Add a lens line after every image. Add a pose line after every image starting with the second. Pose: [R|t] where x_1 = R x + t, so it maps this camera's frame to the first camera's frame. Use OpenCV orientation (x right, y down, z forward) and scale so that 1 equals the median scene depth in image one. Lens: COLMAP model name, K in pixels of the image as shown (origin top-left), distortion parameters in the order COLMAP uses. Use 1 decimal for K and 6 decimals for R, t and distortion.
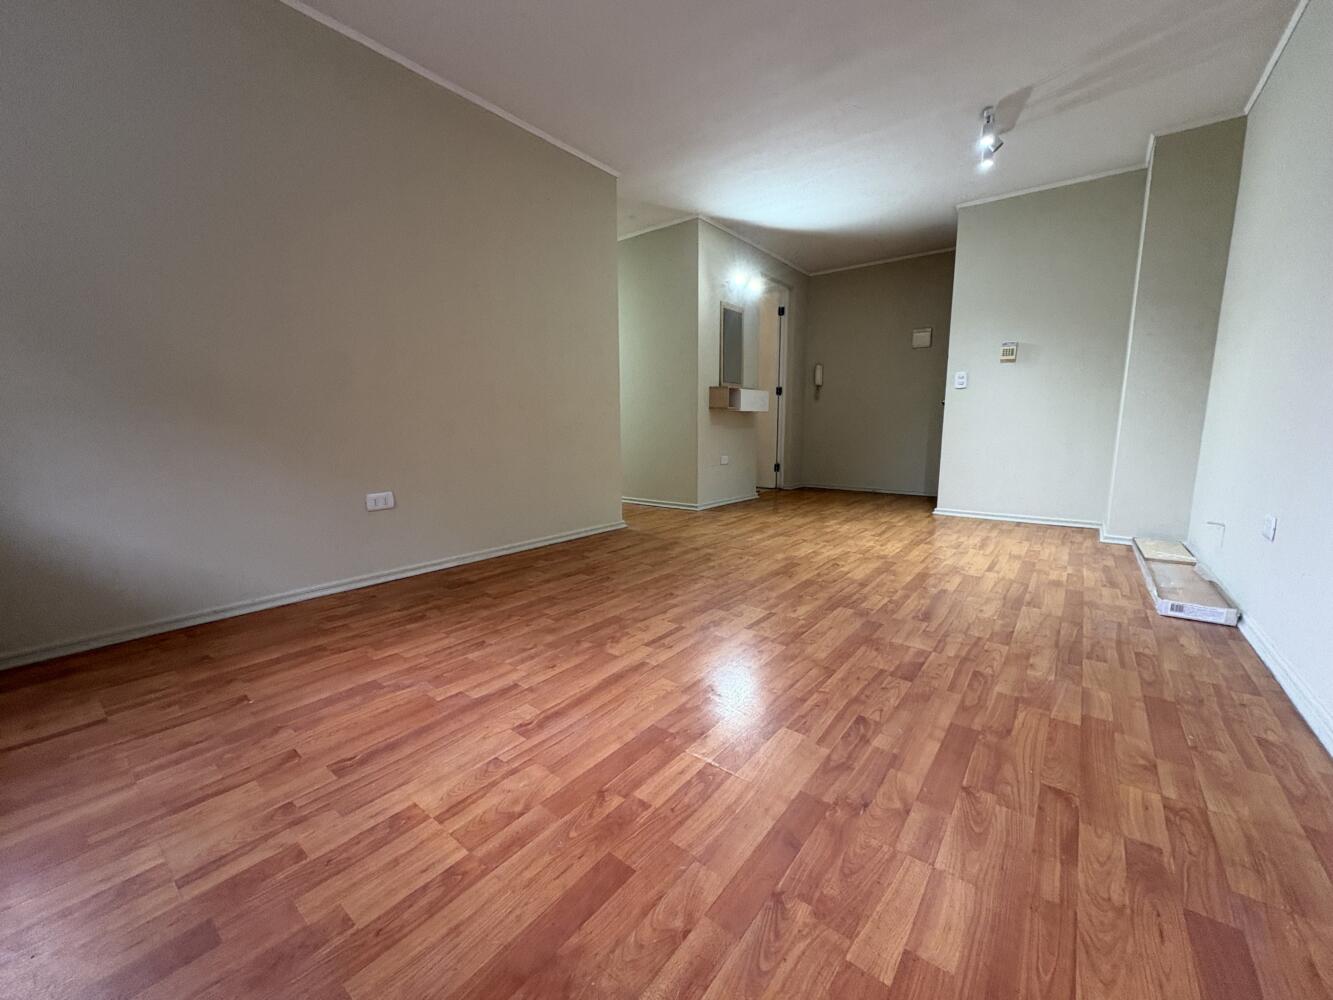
lens RADIAL K [[528.2, 0, 669.0], [0, 528.2, 499.2], [0, 0, 1]] dist [-0.000652, -0.000017]
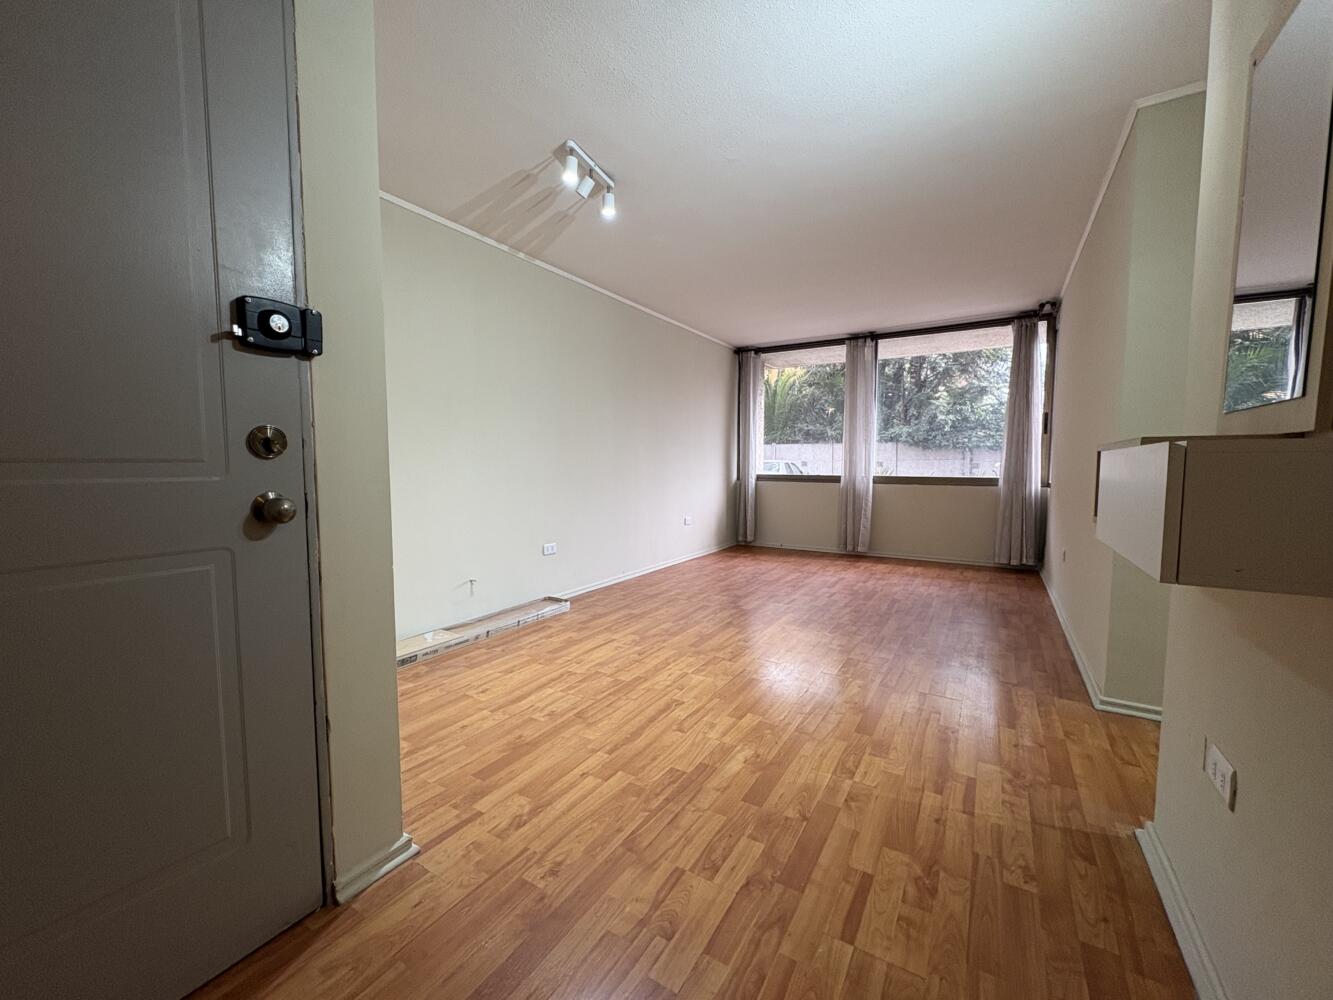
lens RADIAL K [[528.2, 0, 664.8], [0, 528.2, 501.7], [0, 0, 1]] dist [-0.000652, -0.000017]
pose [[-0.994483, 0.010389, -0.104378, 0.687062], [-0.012667, 0.975908, 0.217815, -0.440462], [0.104126, 0.217935, -0.970393, 2.279394]]
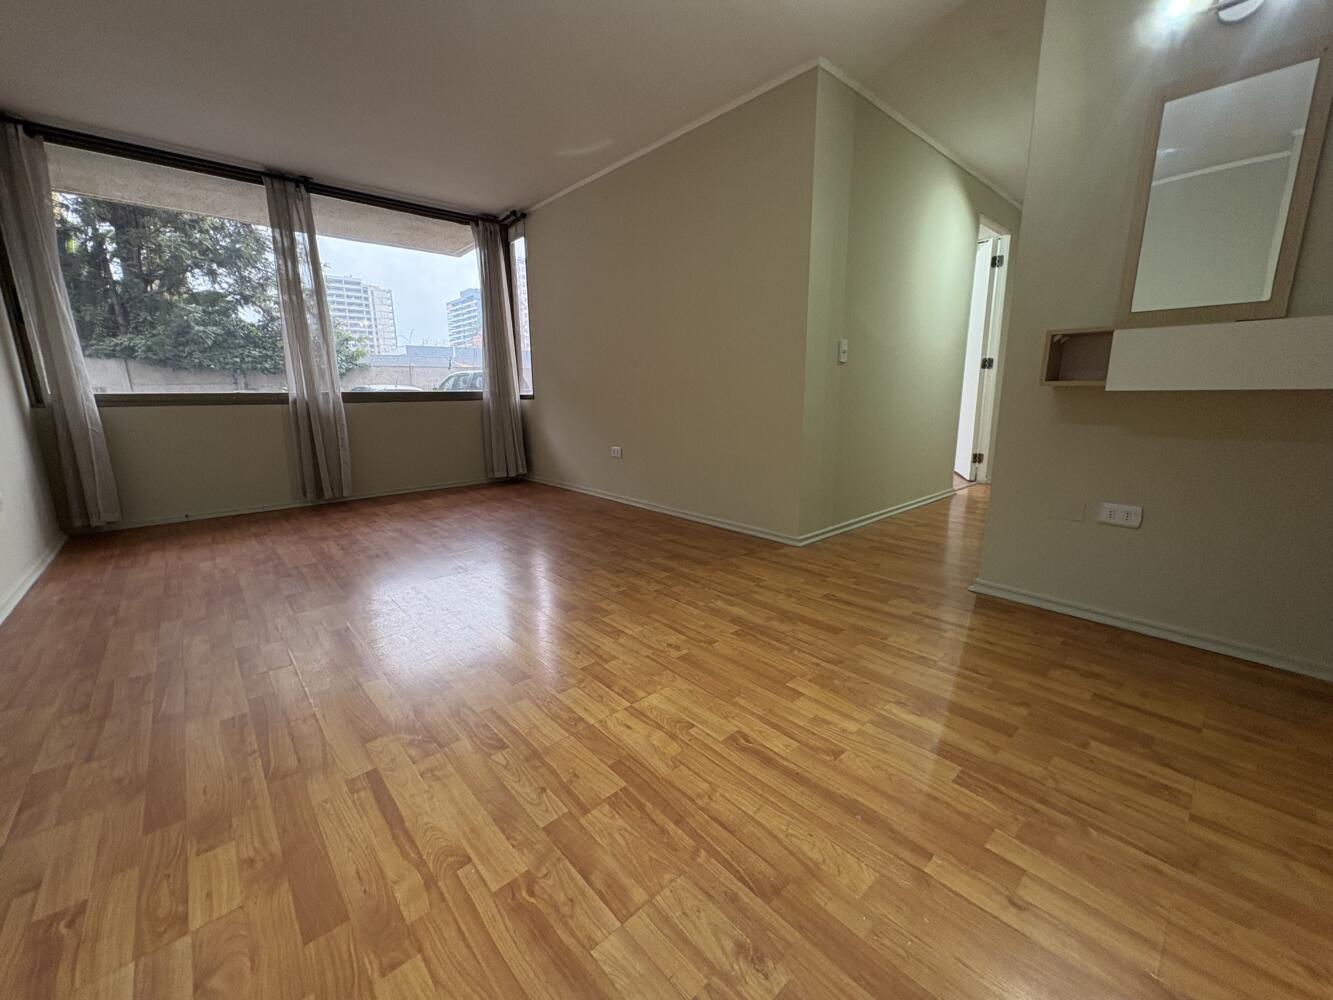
lens RADIAL K [[528.2, 0, 666.9], [0, 528.2, 501.7], [0, 0, 1]] dist [-0.000652, -0.000017]
pose [[-0.171331, 0.208181, -0.962967, 1.065699], [-0.135175, 0.963209, 0.232284, -0.256155], [0.975896, 0.169967, -0.136887, 1.426028]]
